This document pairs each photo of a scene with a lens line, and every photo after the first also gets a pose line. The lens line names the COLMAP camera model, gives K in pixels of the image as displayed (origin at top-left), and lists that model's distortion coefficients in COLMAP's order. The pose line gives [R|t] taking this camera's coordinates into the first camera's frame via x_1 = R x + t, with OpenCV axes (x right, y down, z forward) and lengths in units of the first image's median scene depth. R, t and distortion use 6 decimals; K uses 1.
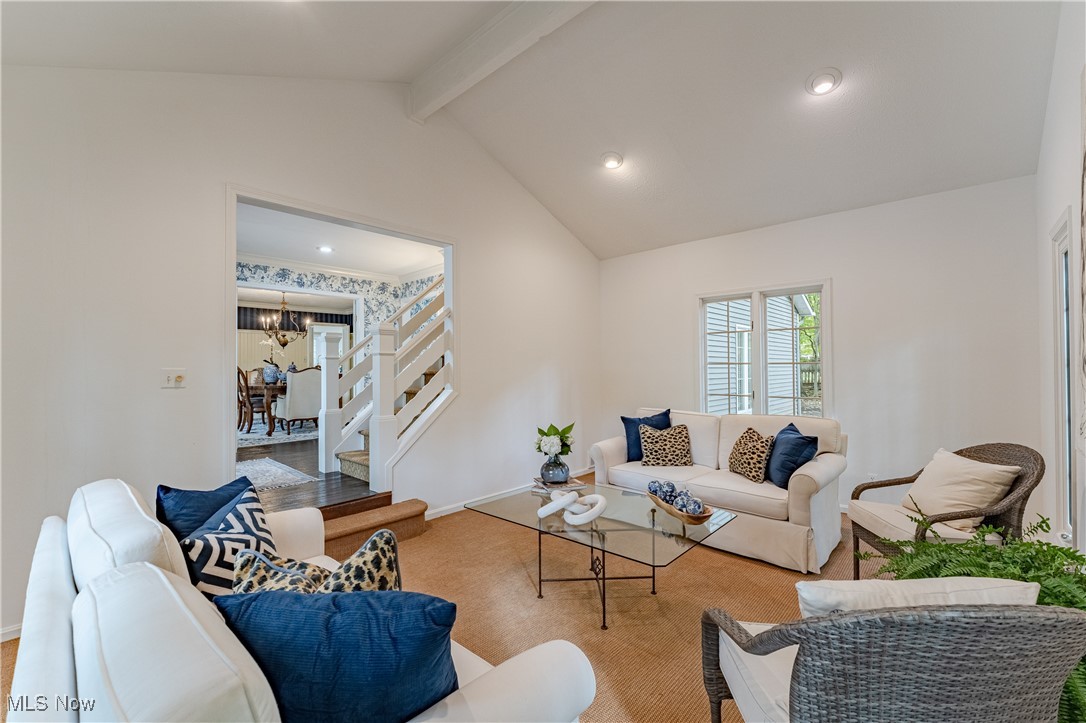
lens RADIAL K [[446.4, 0, 536.9], [0, 446.4, 361.2], [0, 0, 1]] dist [0.000556, 0.000051]
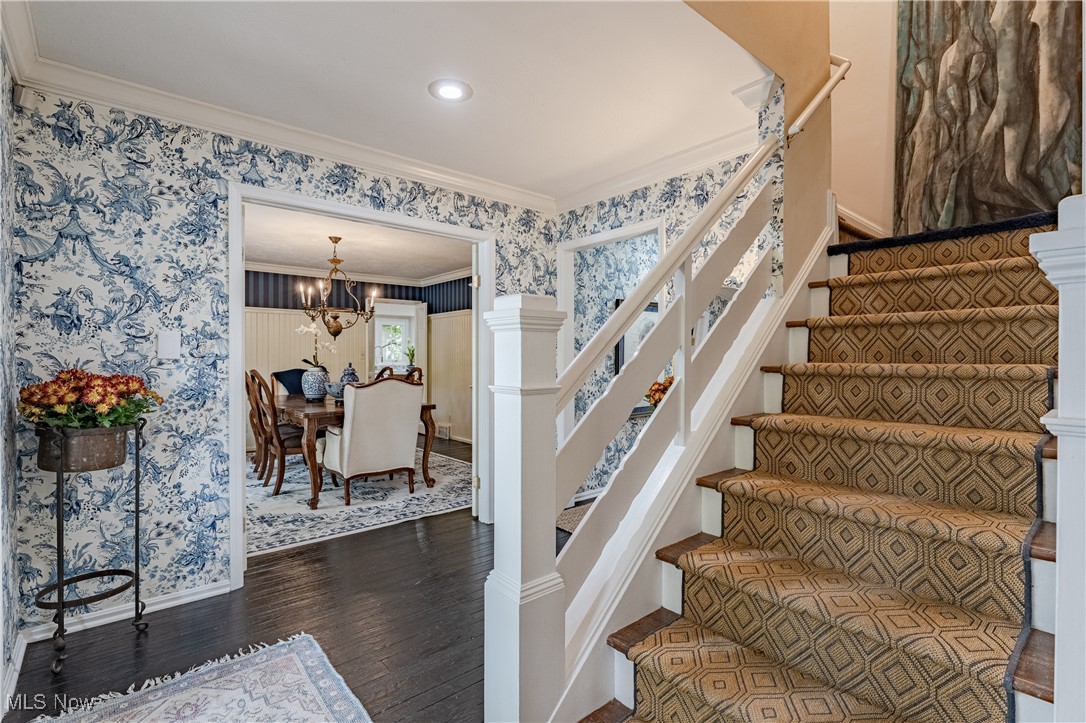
lens RADIAL K [[502.6, 0, 543.0], [0, 502.6, 361.5], [0, 0, 1]] dist [0.000714, -0.000045]
pose [[0.994418, 0.009219, -0.105113, -0.263640], [-0.006784, 0.999701, 0.023500, -0.019544], [0.105298, -0.022656, 0.994183, 0.433937]]
